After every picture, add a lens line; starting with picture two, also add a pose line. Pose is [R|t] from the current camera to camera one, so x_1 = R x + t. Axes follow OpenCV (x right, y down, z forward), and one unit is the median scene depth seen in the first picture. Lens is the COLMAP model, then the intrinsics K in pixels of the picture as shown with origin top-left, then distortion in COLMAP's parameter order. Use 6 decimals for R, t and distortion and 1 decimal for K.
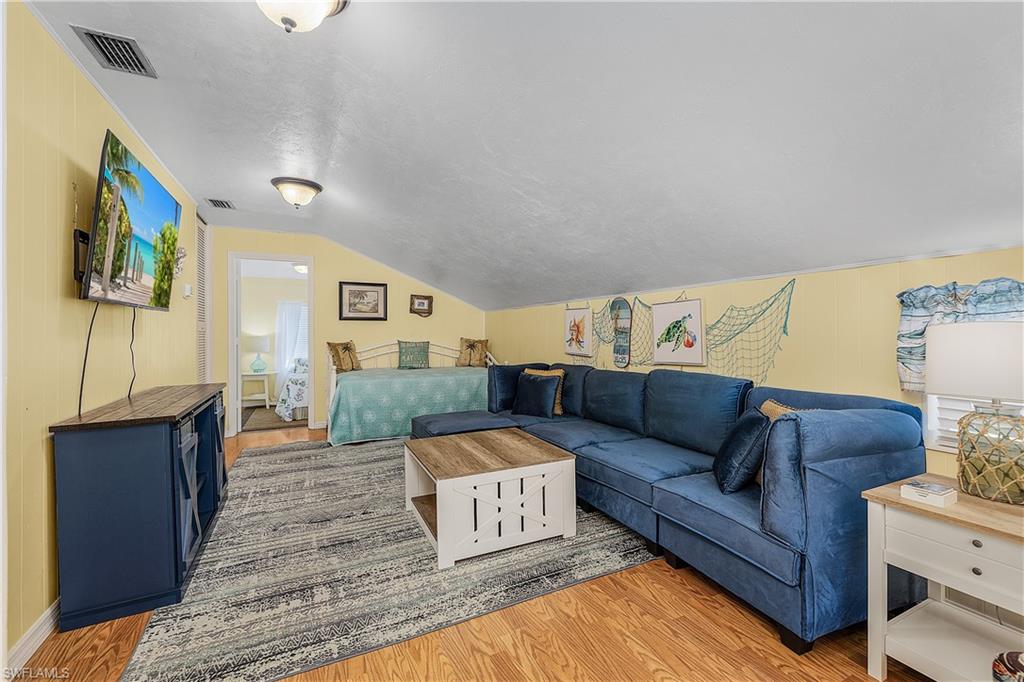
lens RADIAL K [[429.6, 0, 512.3], [0, 429.6, 340.2], [0, 0, 1]] dist [-0.004134, 0.000246]
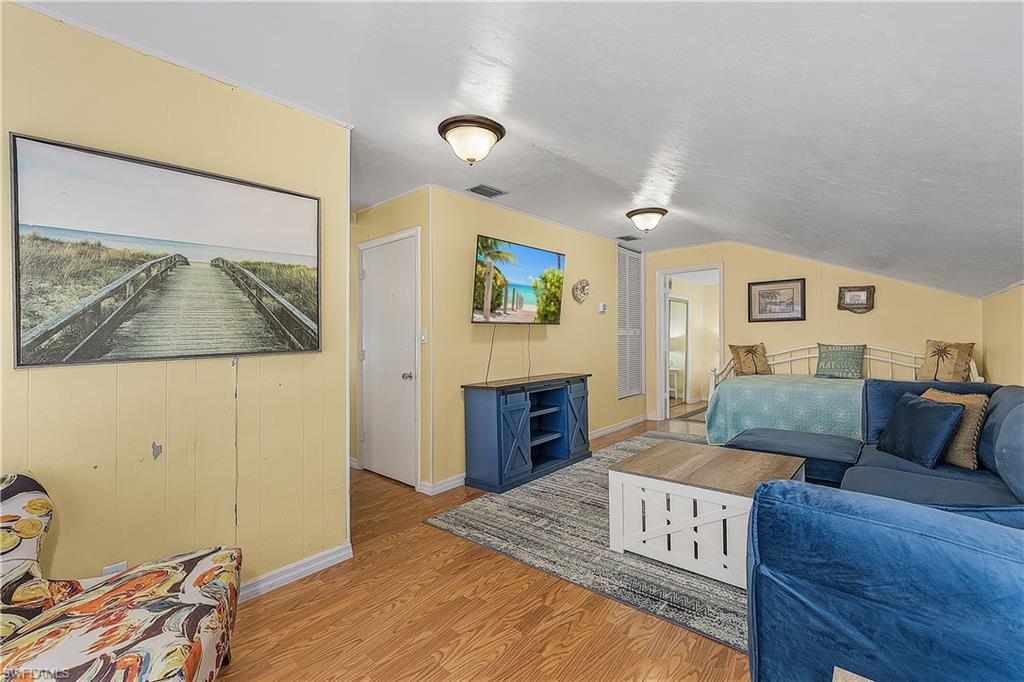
lens RADIAL K [[429.6, 0, 514.3], [0, 429.6, 337.4], [0, 0, 1]] dist [-0.004134, 0.000246]
pose [[0.400851, -0.004439, -0.916132, 0.653715], [-0.001068, 0.999985, -0.005312, -0.014329], [0.916142, 0.003108, 0.400841, 0.267349]]
